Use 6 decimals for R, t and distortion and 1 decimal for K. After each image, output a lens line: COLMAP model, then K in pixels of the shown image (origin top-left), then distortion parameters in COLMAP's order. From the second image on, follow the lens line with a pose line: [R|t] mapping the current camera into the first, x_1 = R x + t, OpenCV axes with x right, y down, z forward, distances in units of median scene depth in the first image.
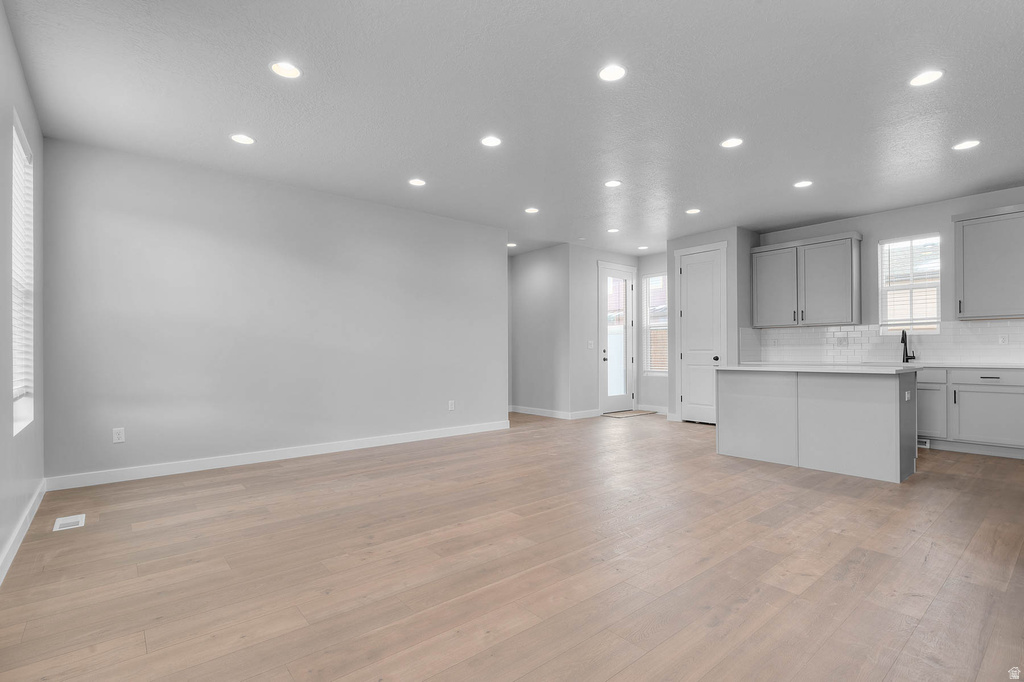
lens RADIAL K [[481.1, 0, 520.6], [0, 481.1, 352.5], [0, 0, 1]] dist [-0.001768, -0.000377]
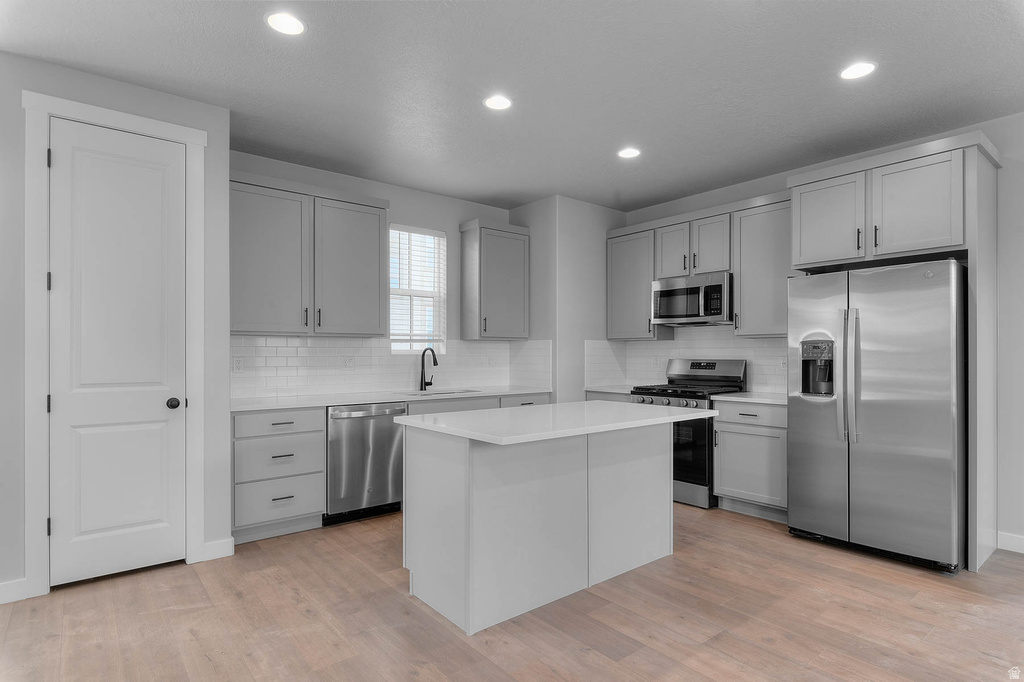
lens RADIAL K [[537.4, 0, 523.2], [0, 537.4, 353.8], [0, 0, 1]] dist [-0.002834, -0.000966]
pose [[0.016139, 0.006890, 0.999846, -0.103164], [0.001643, 0.999975, -0.006917, -0.053739], [-0.999868, 0.001755, 0.016127, 1.396662]]
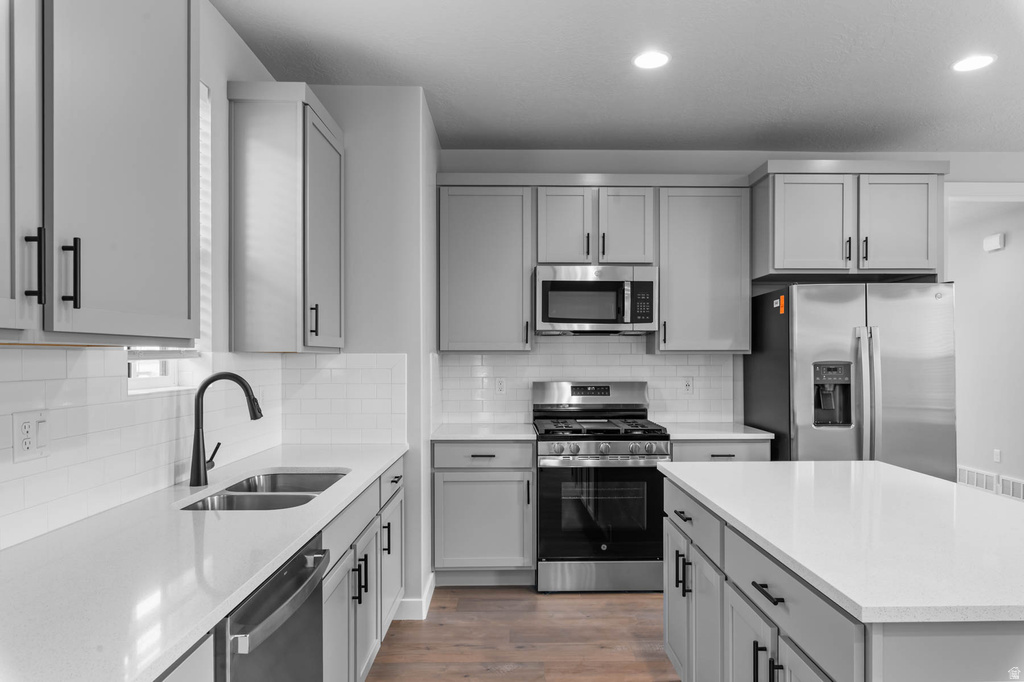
lens RADIAL K [[632.0, 0, 513.3], [0, 632.0, 357.7], [0, 0, 1]] dist [0.002425, 0.000965]
pose [[-0.762678, 0.005907, 0.646752, 0.673795], [0.005833, 0.999980, -0.002256, -0.092795], [-0.646752, 0.002052, -0.762697, 1.975576]]
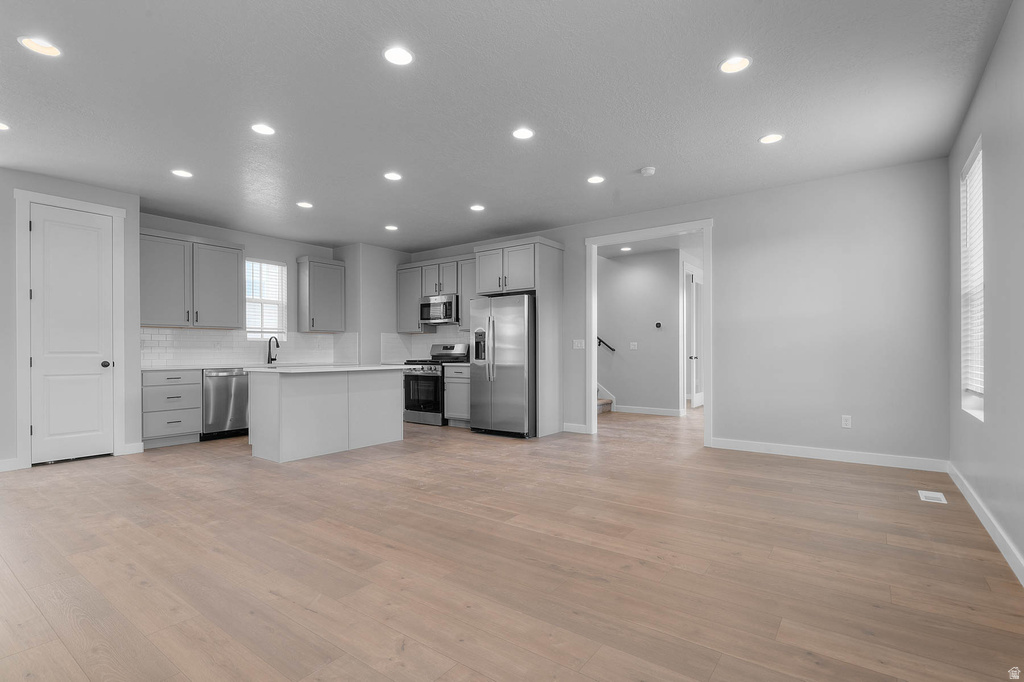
lens RADIAL K [[481.1, 0, 520.6], [0, 481.1, 352.5], [0, 0, 1]] dist [-0.001768, -0.000377]
pose [[-0.234174, 0.006259, 0.972175, -0.902070], [0.006419, 0.999967, -0.004891, 0.004391], [-0.972174, 0.005095, -0.234207, 1.130361]]
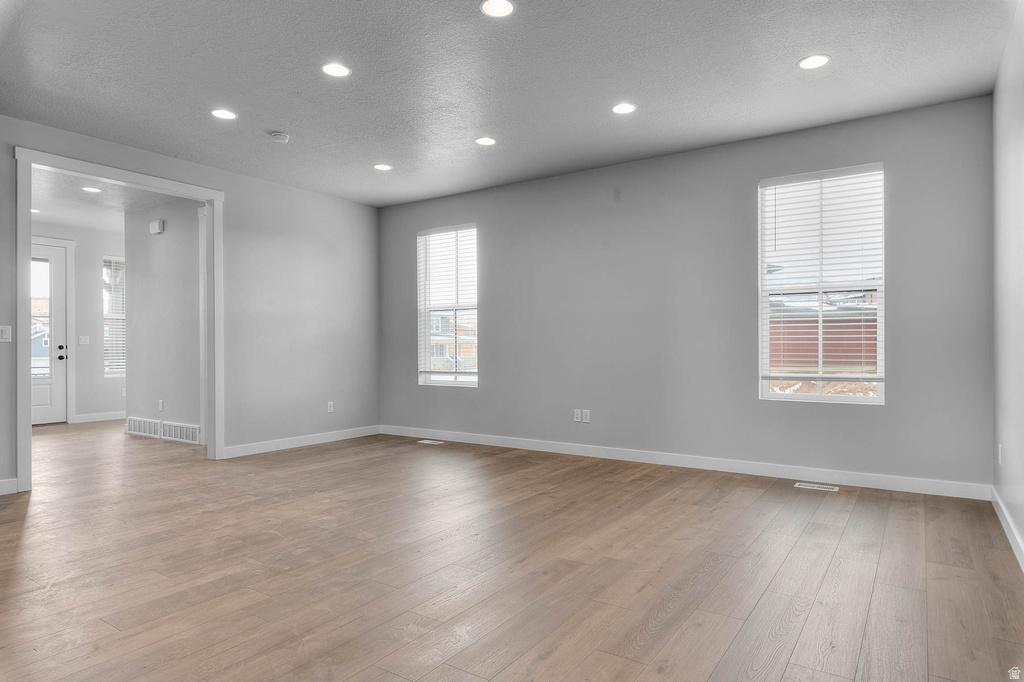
lens RADIAL K [[603.7, 0, 512.0], [0, 603.7, 341.0], [0, 0, 1]] dist [0.002020, 0.000269]
pose [[-0.965869, 0.008289, -0.258897, 0.146200], [0.009928, 0.999938, -0.005025, -0.003537], [0.258839, -0.007424, -0.965892, 2.008236]]
